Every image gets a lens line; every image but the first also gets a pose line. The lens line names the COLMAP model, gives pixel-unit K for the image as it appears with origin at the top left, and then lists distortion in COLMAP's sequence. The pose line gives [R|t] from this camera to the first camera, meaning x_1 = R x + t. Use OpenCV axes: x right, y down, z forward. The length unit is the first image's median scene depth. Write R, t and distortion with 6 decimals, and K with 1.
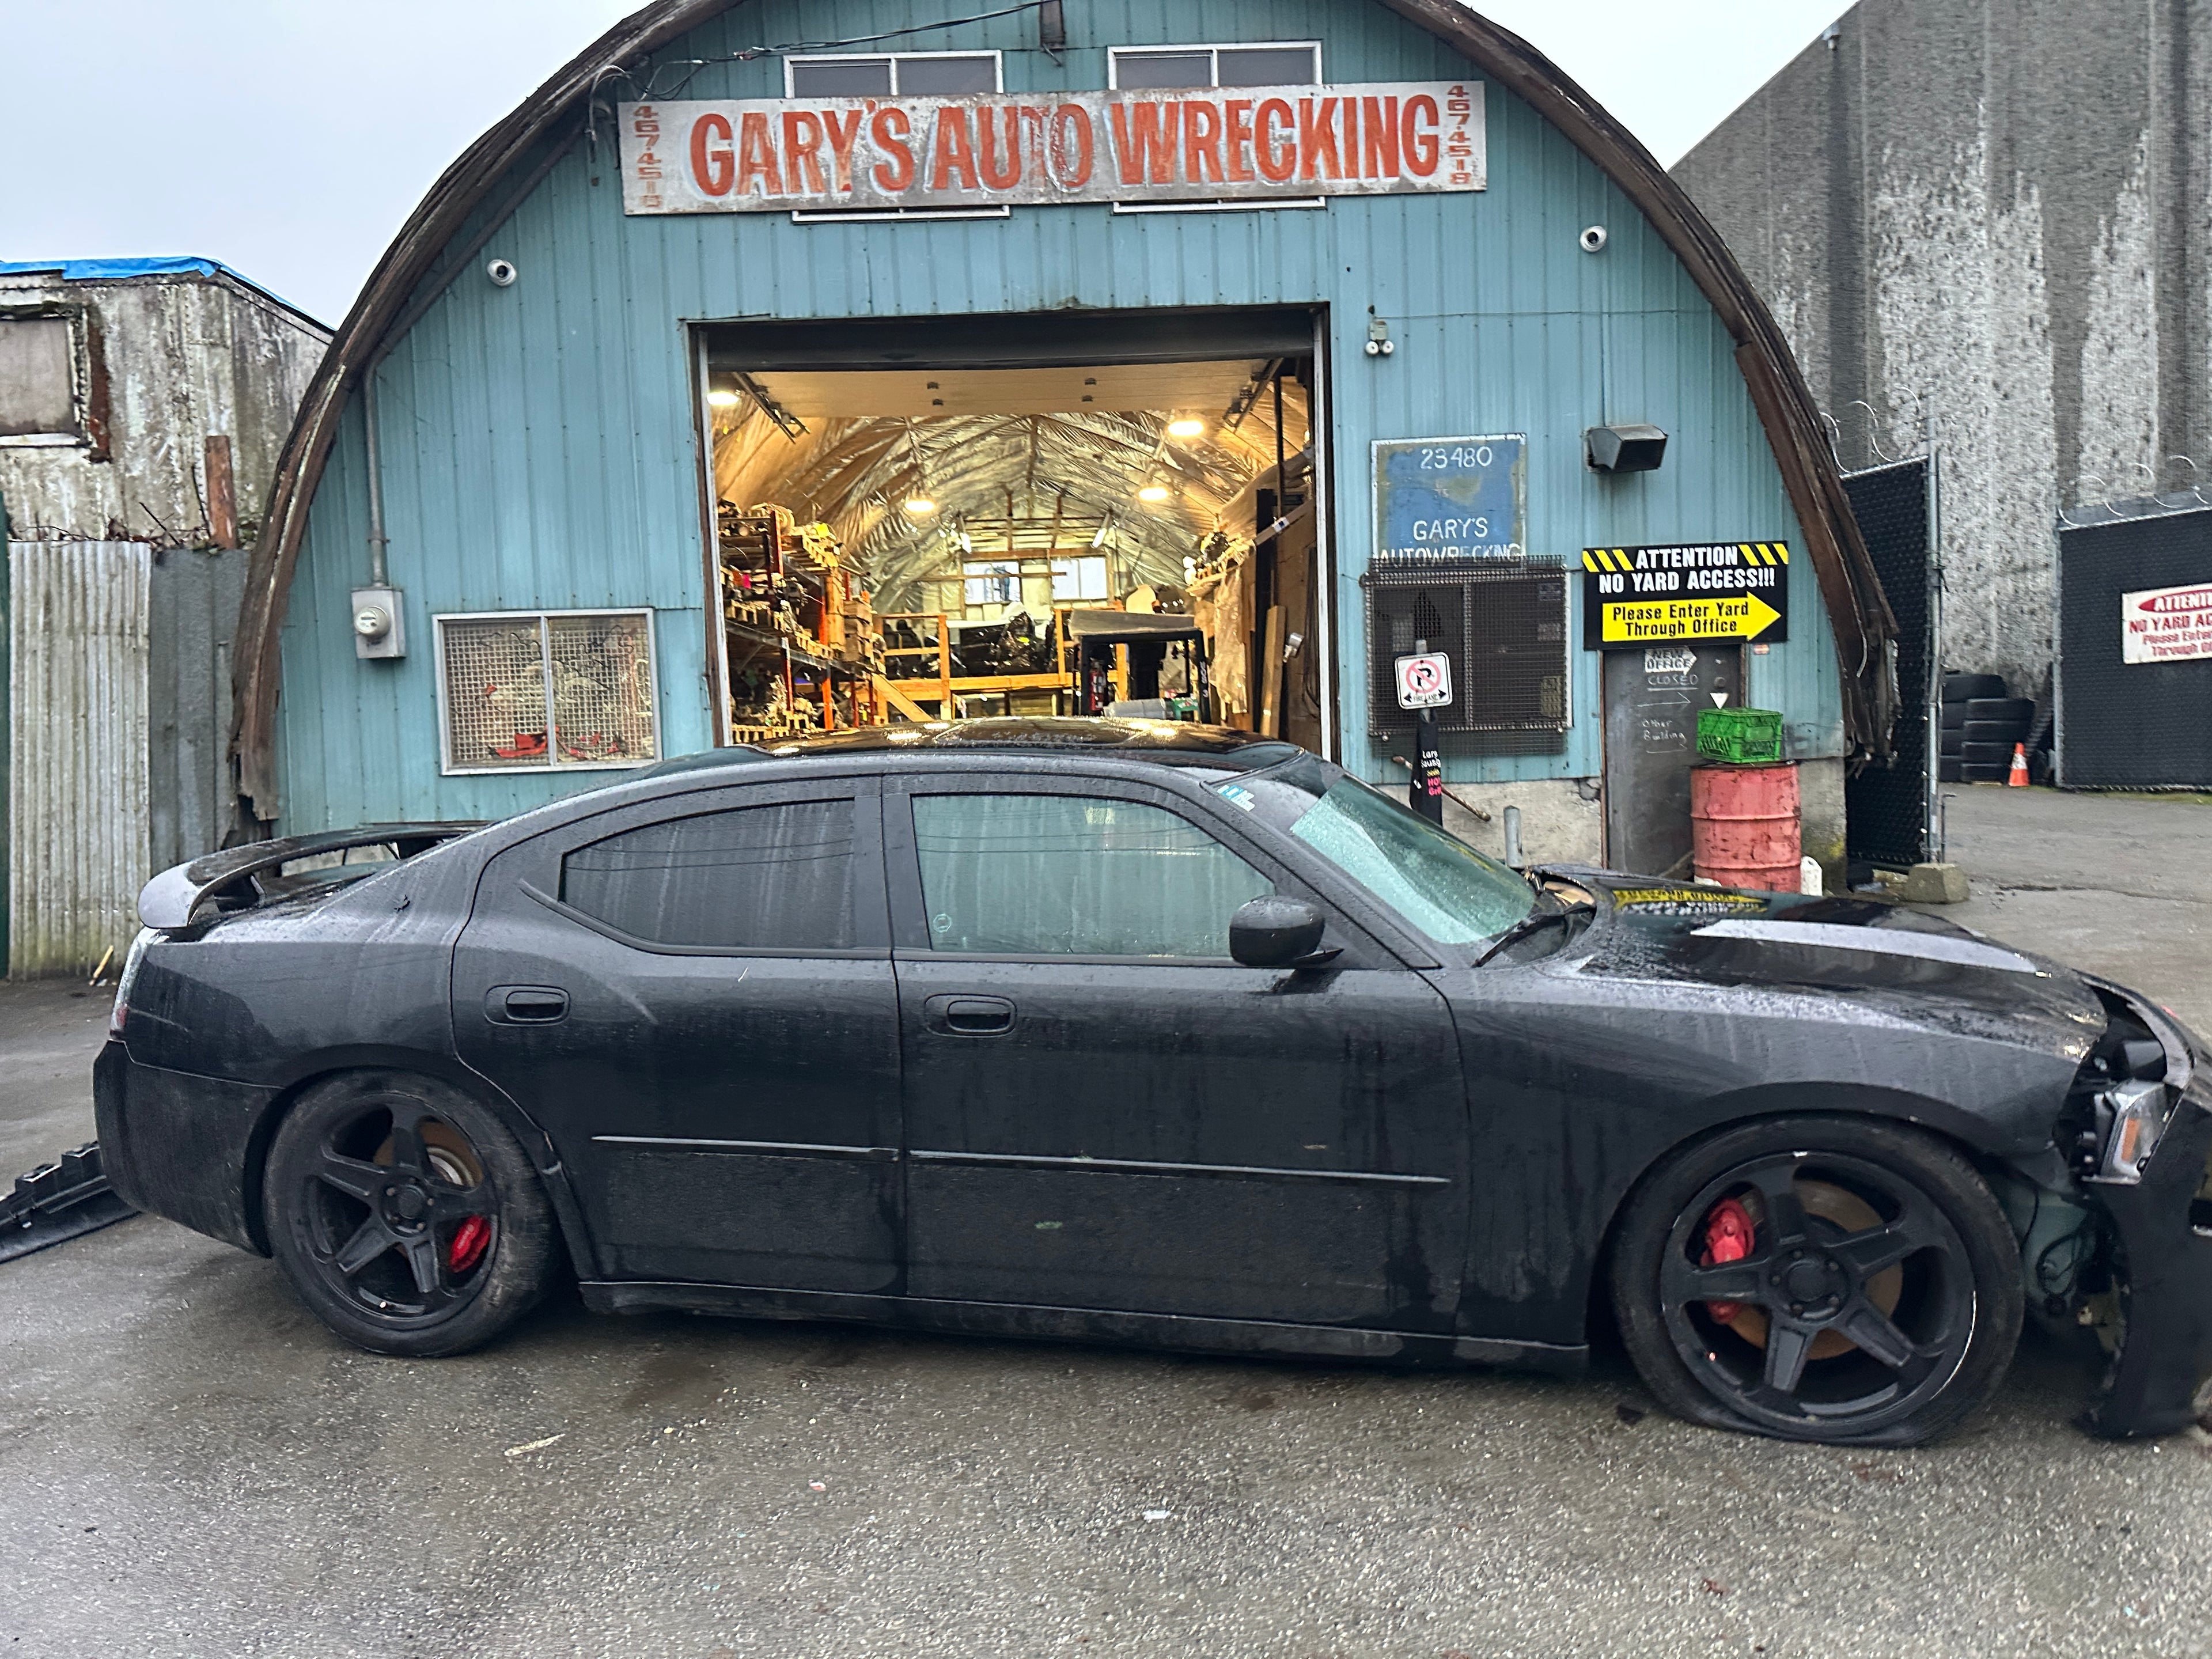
lens RADIAL K [[1543.4, 0, 1097.4], [0, 1543.4, 813.4], [0, 0, 1]] dist [0.046941, -0.067044]
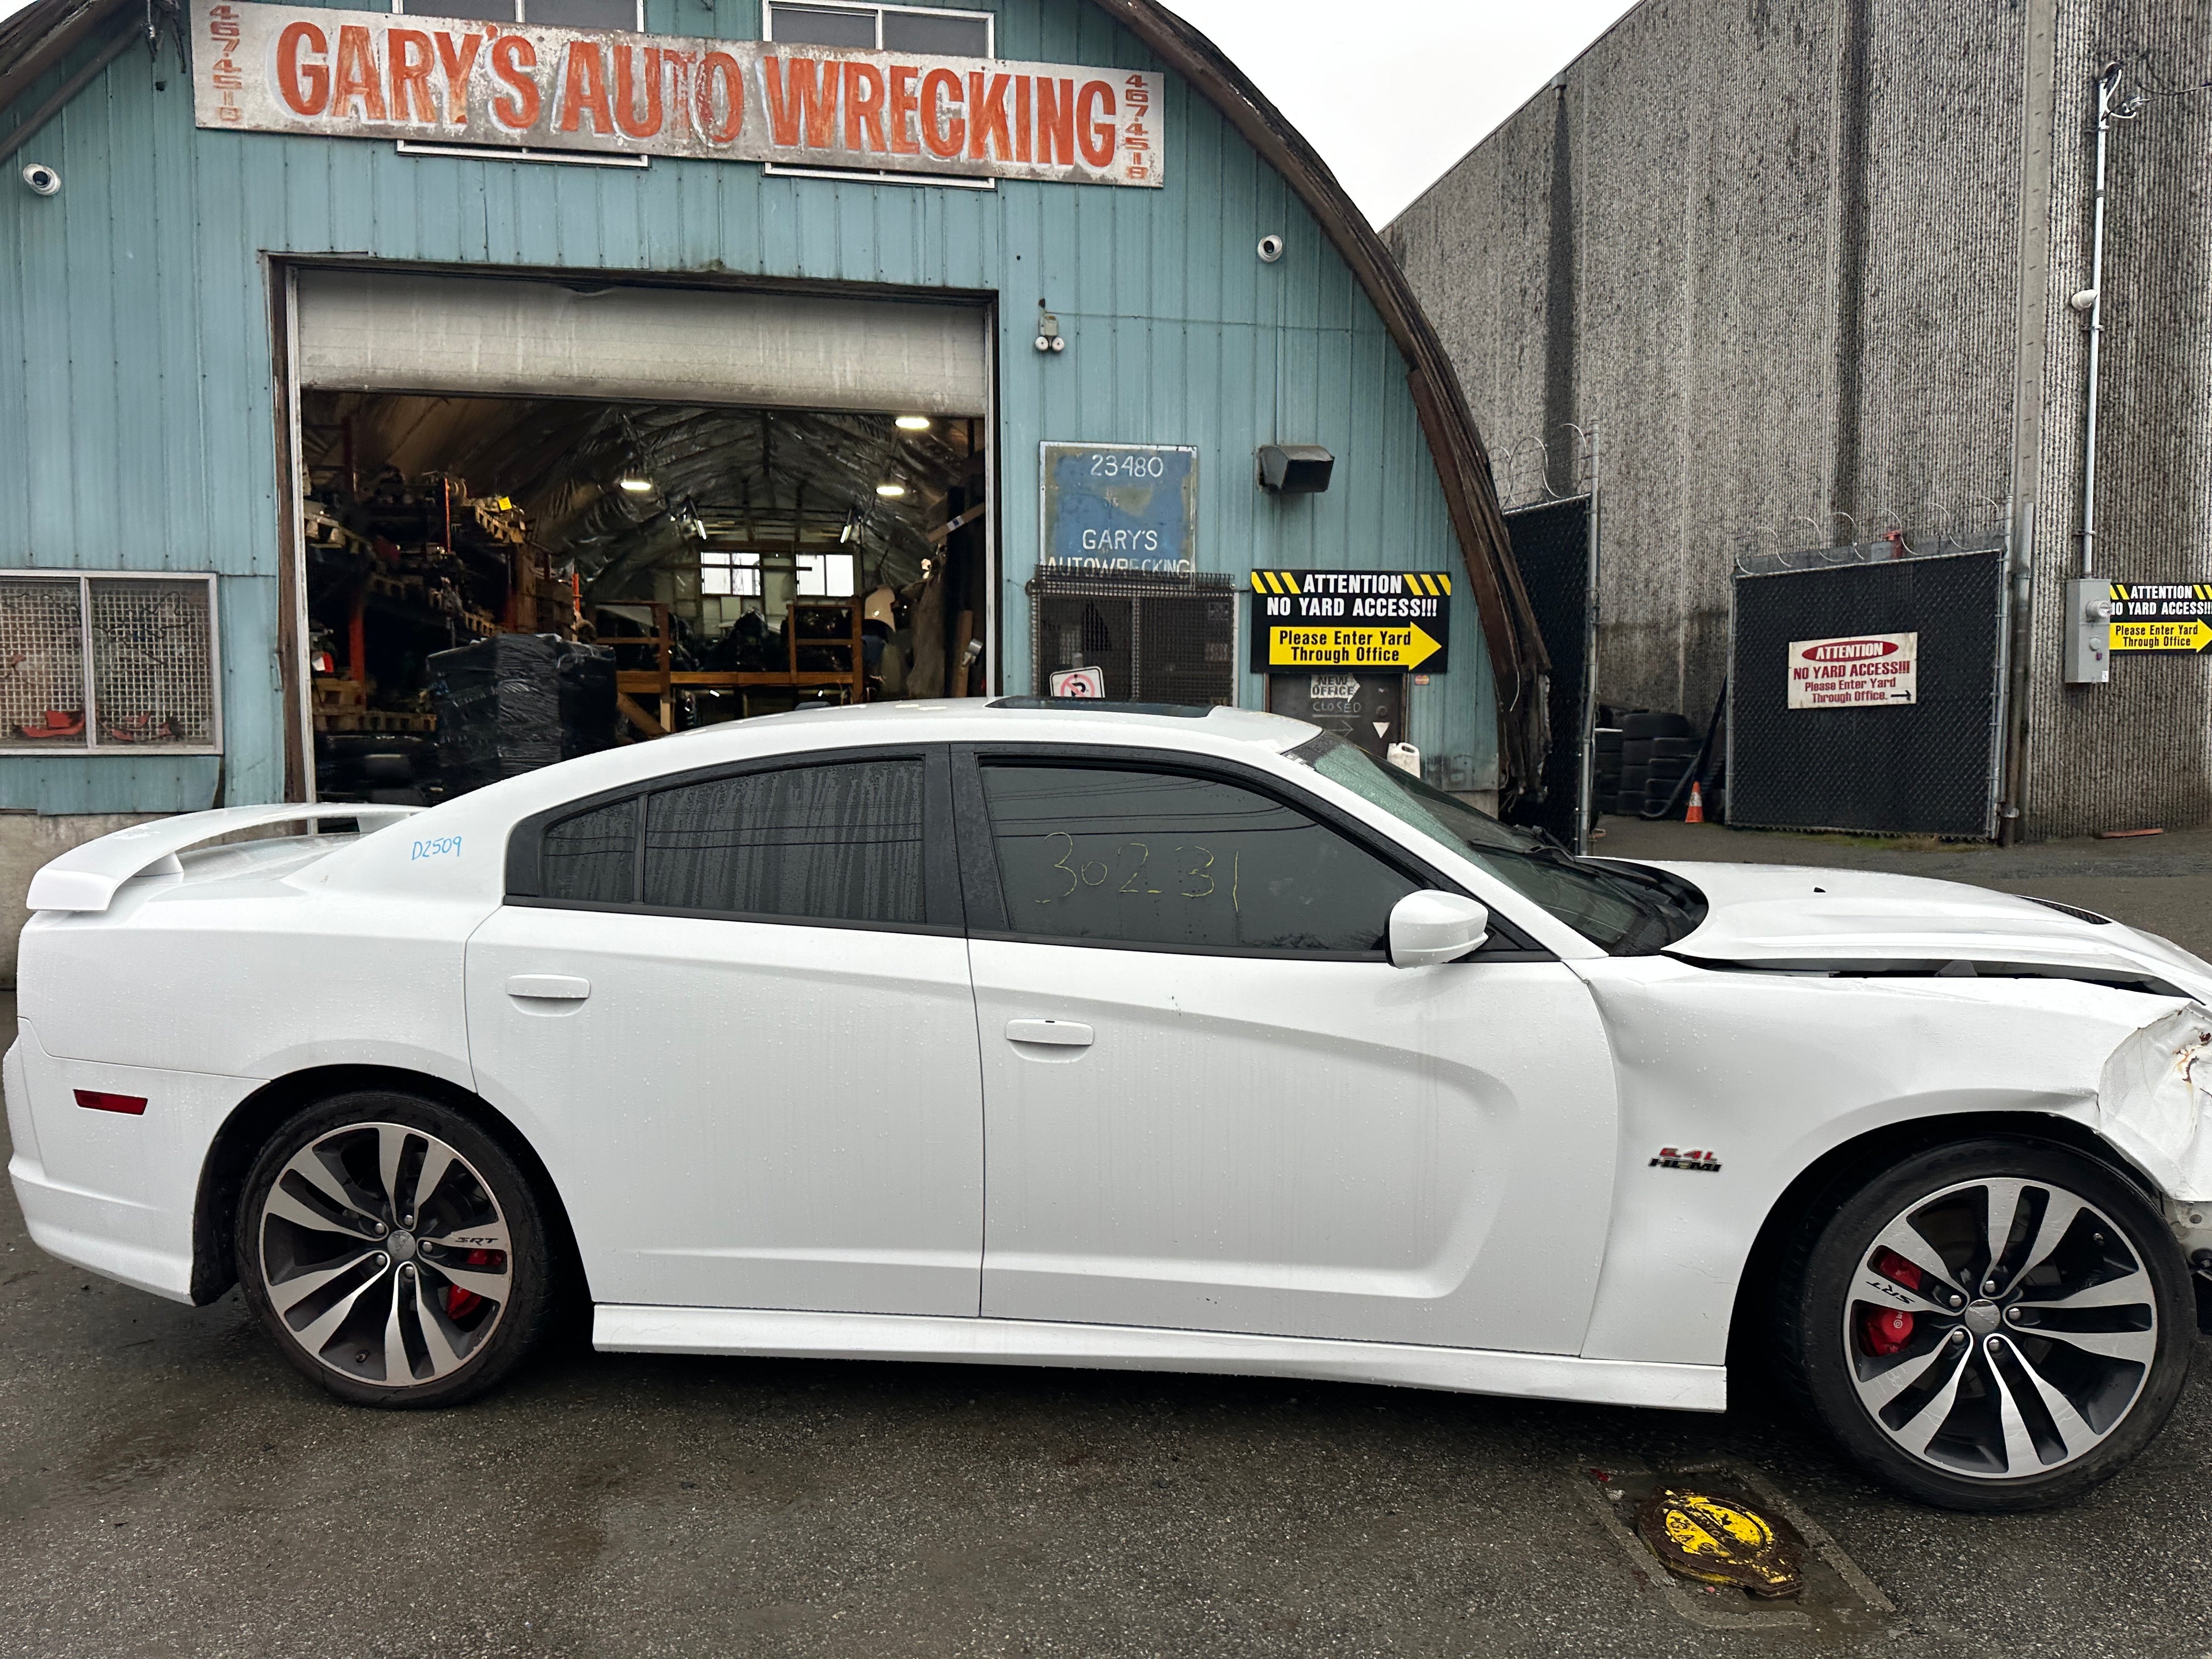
lens RADIAL K [[1543.4, 0, 1094.3], [0, 1543.4, 841.3], [0, 0, 1]] dist [0.046941, -0.067044]
pose [[0.989156, 0.029955, 0.143779, 0.082701], [-0.031837, 0.999435, 0.010810, -0.006685], [-0.143374, -0.015270, 0.989551, 0.050358]]
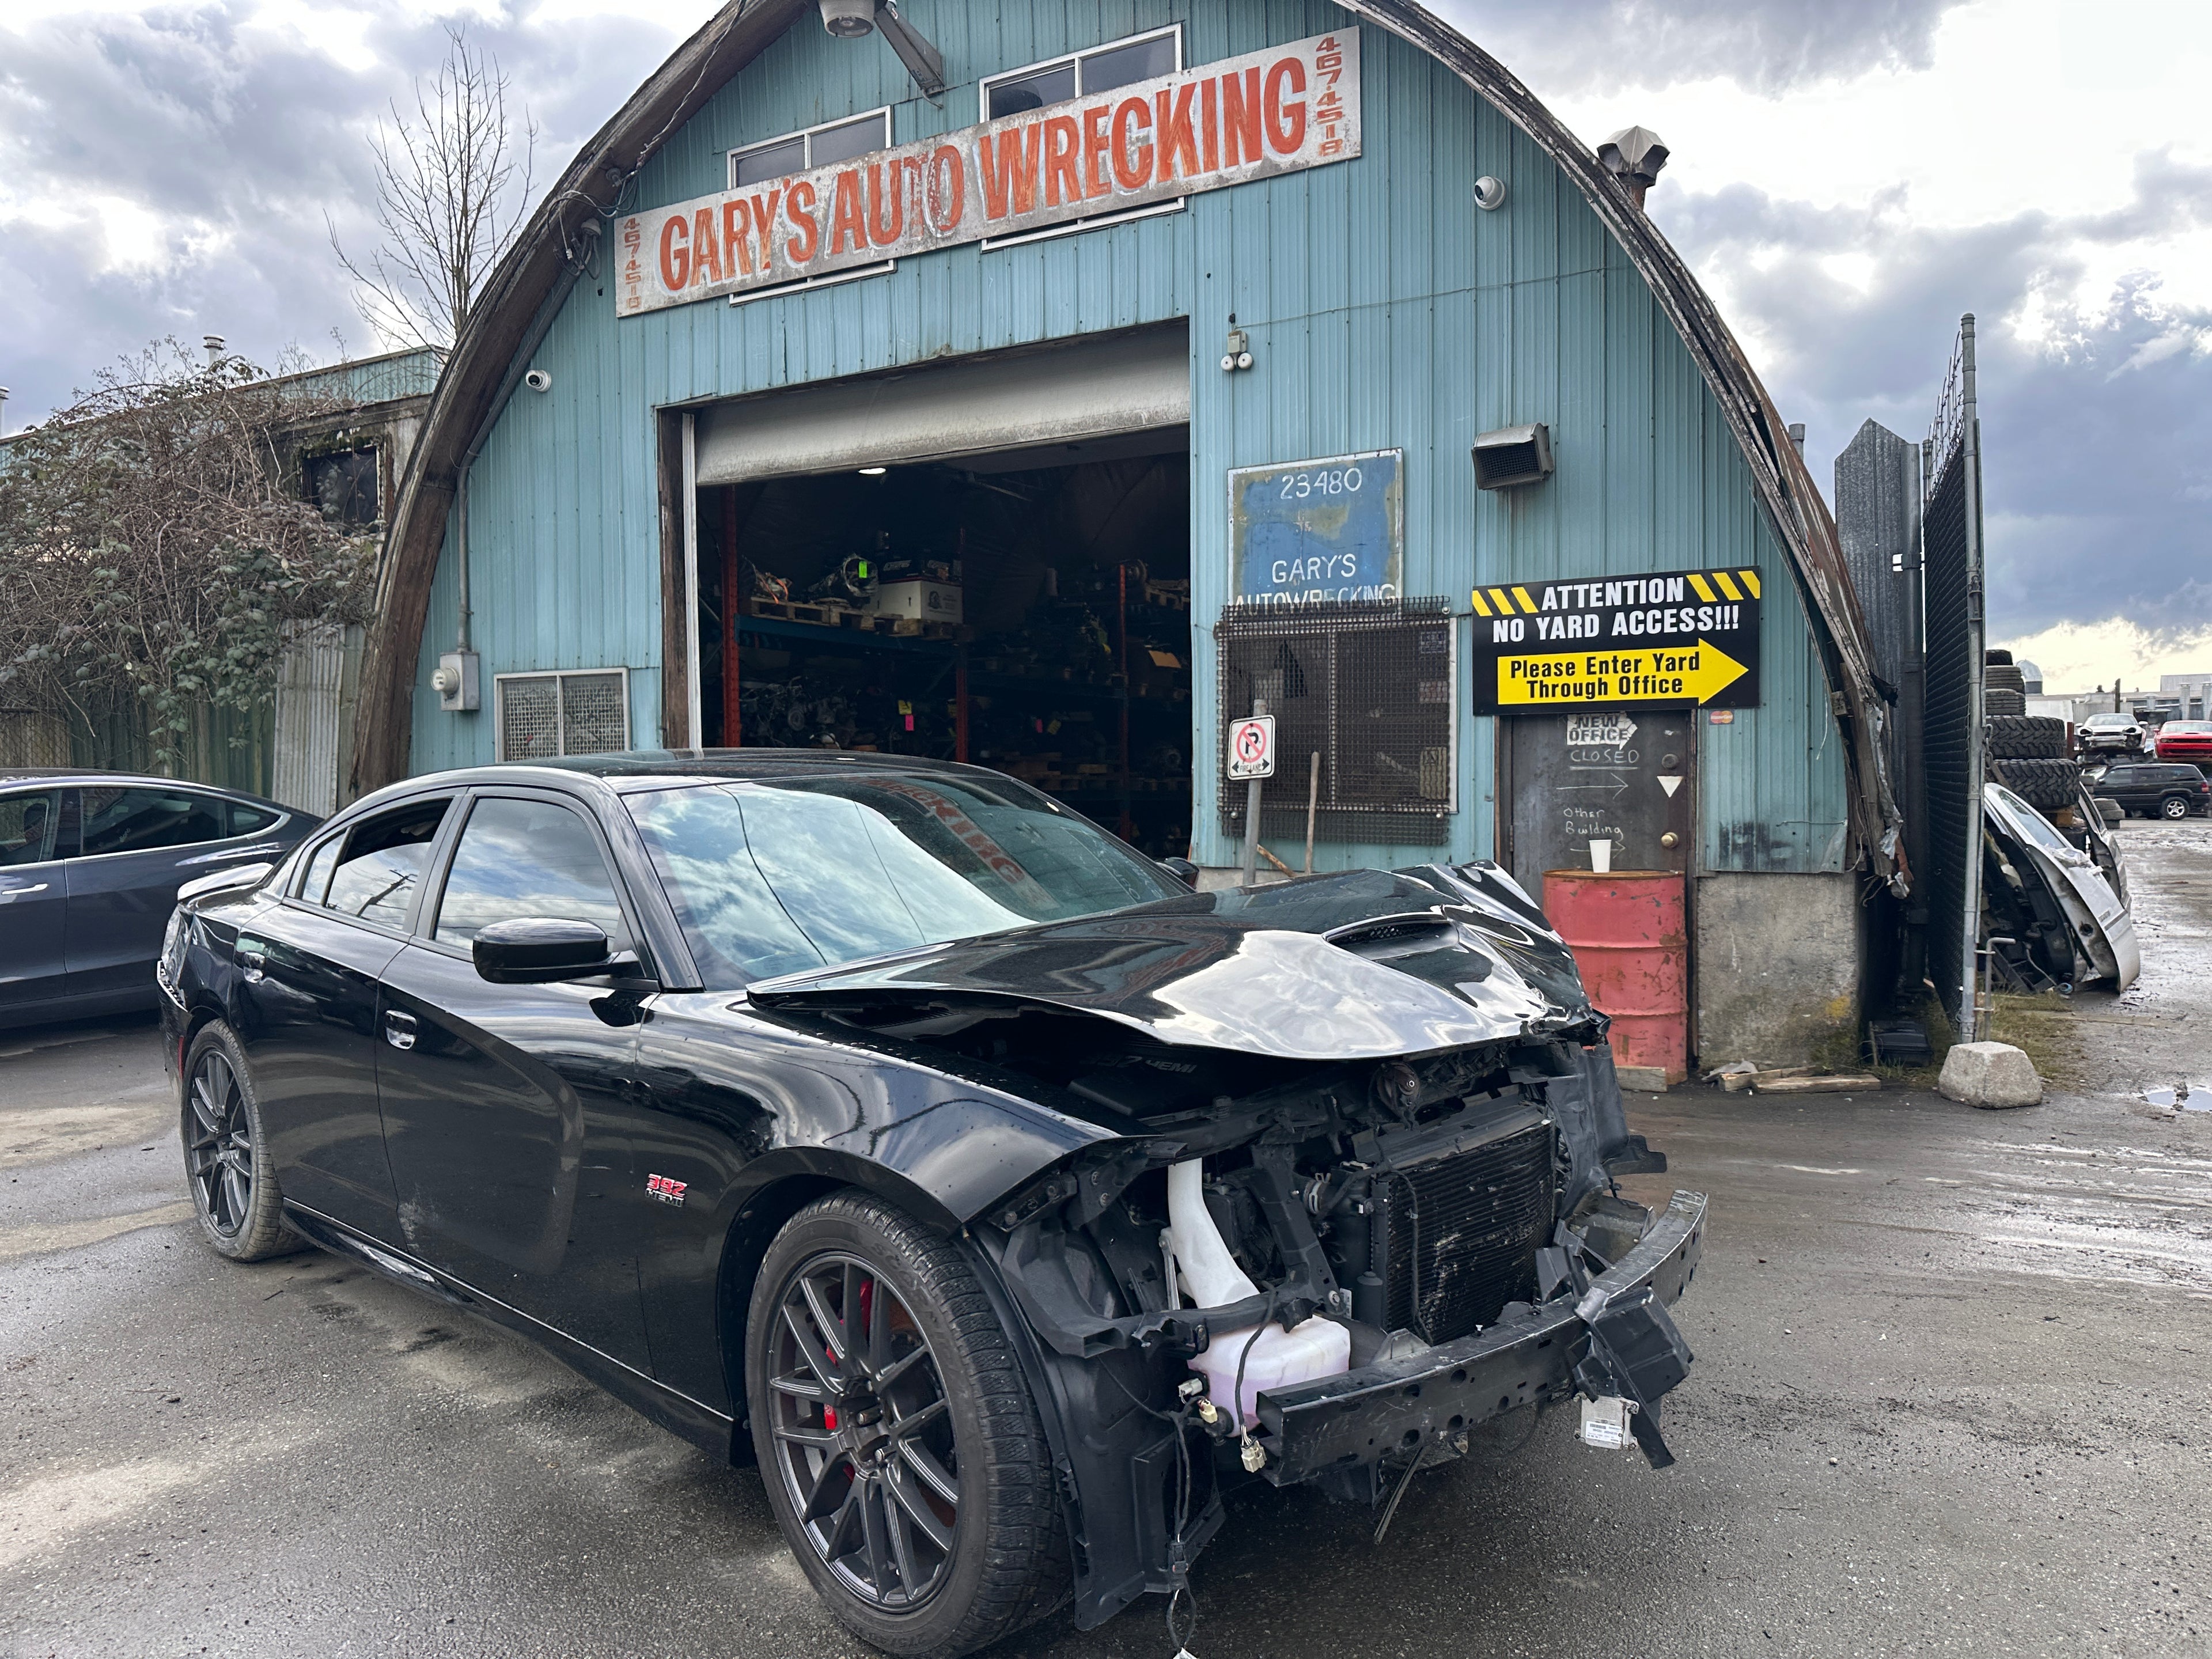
lens RADIAL K [[1543.4, 0, 1087.0], [0, 1543.4, 804.7], [0, 0, 1]] dist [0.046941, -0.067044]
pose [[0.846231, 0.042241, -0.531139, 0.580131], [-0.058442, 0.998196, -0.013727, -0.039386], [0.529601, 0.042657, 0.847174, 0.243182]]
